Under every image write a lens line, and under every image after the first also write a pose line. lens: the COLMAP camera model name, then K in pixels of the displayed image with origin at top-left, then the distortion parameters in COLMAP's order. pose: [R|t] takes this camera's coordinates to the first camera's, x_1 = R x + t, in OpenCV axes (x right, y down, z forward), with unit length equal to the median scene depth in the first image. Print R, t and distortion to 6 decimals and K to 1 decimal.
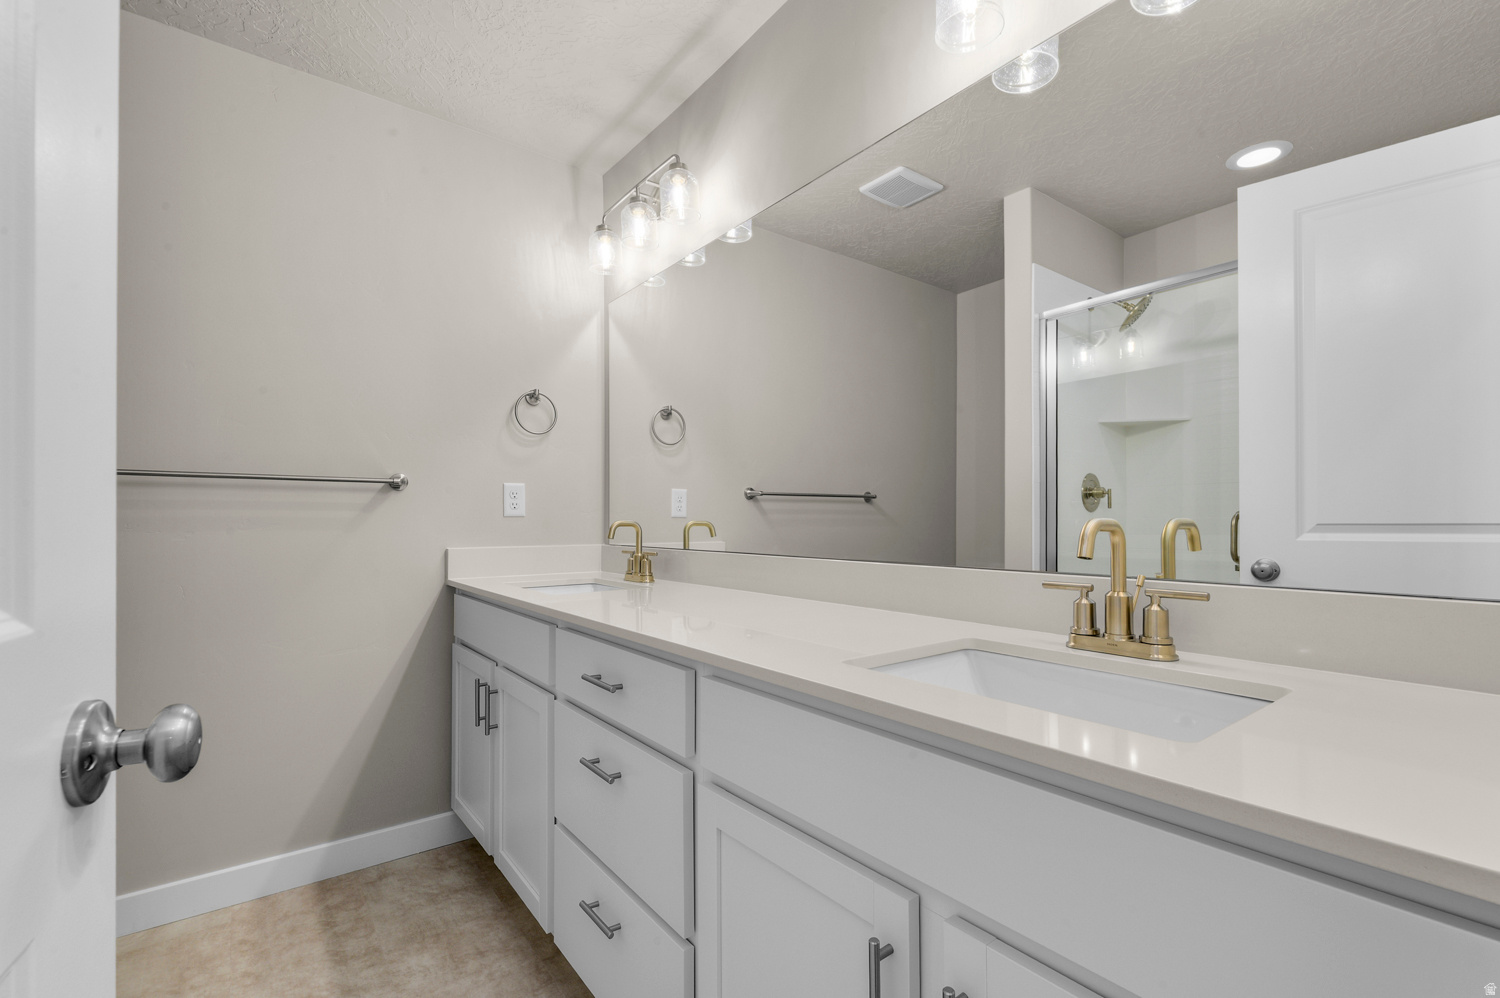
lens RADIAL K [[650.3, 0, 751.5], [0, 650.3, 528.0], [0, 0, 1]] dist [-0.000003, 0.000029]
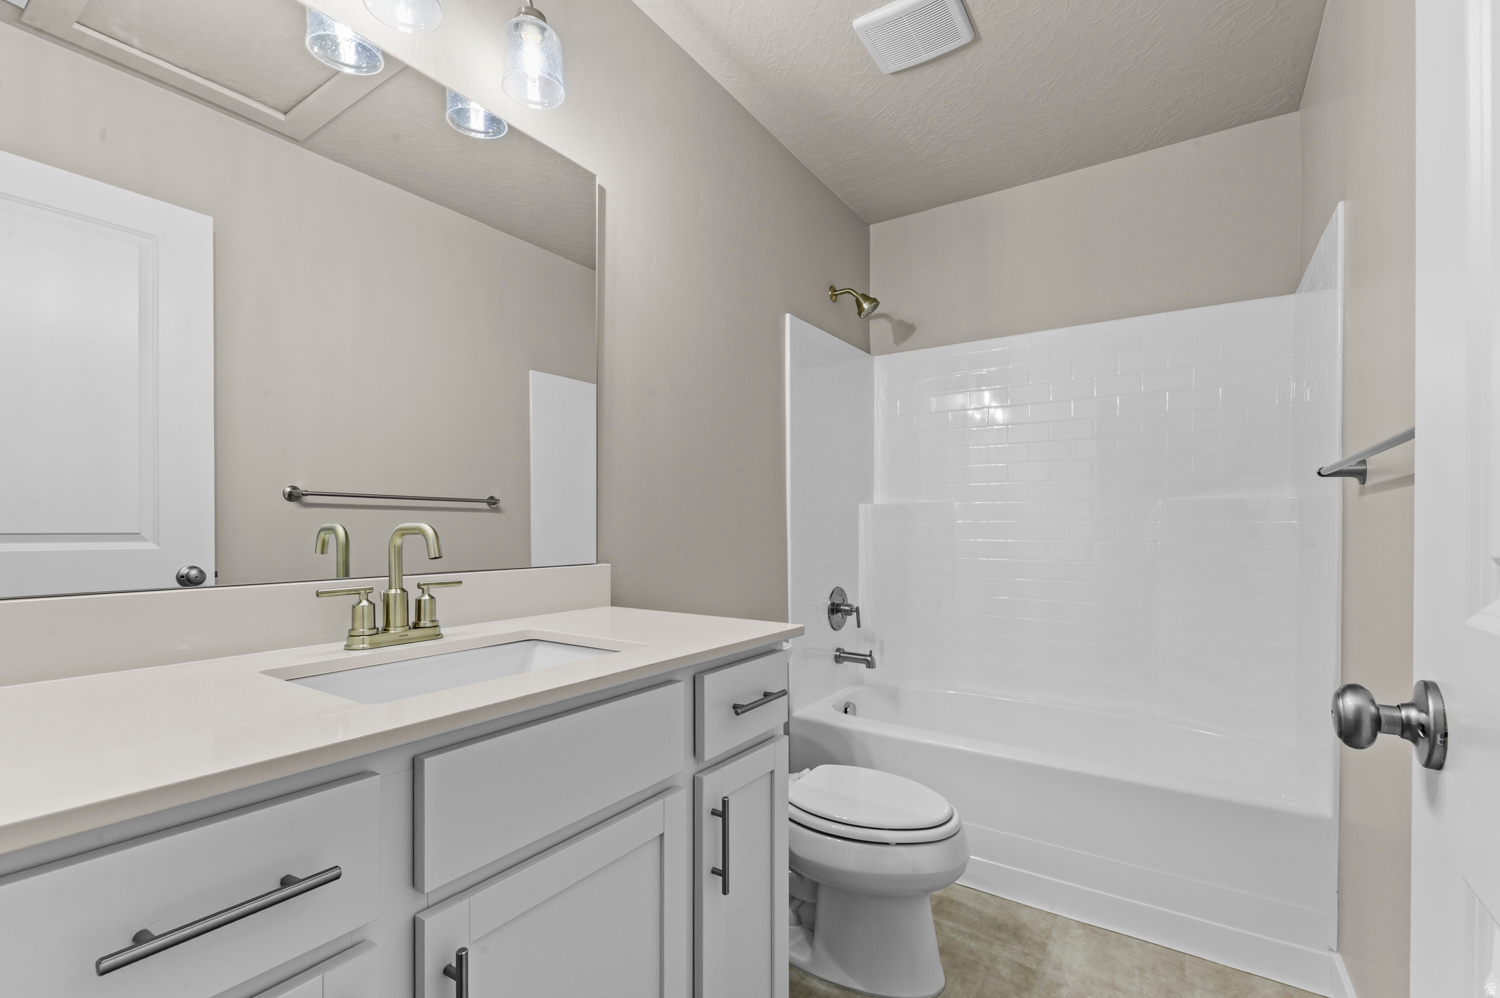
lens RADIAL K [[659.8, 0, 750.8], [0, 659.8, 516.8], [0, 0, 1]] dist [0.000164, 0.119998]
pose [[-0.314630, 0.009942, 0.949162, -0.737408], [-0.004886, 0.999915, -0.012094, -0.014111], [-0.949202, -0.008443, -0.314555, 0.820129]]
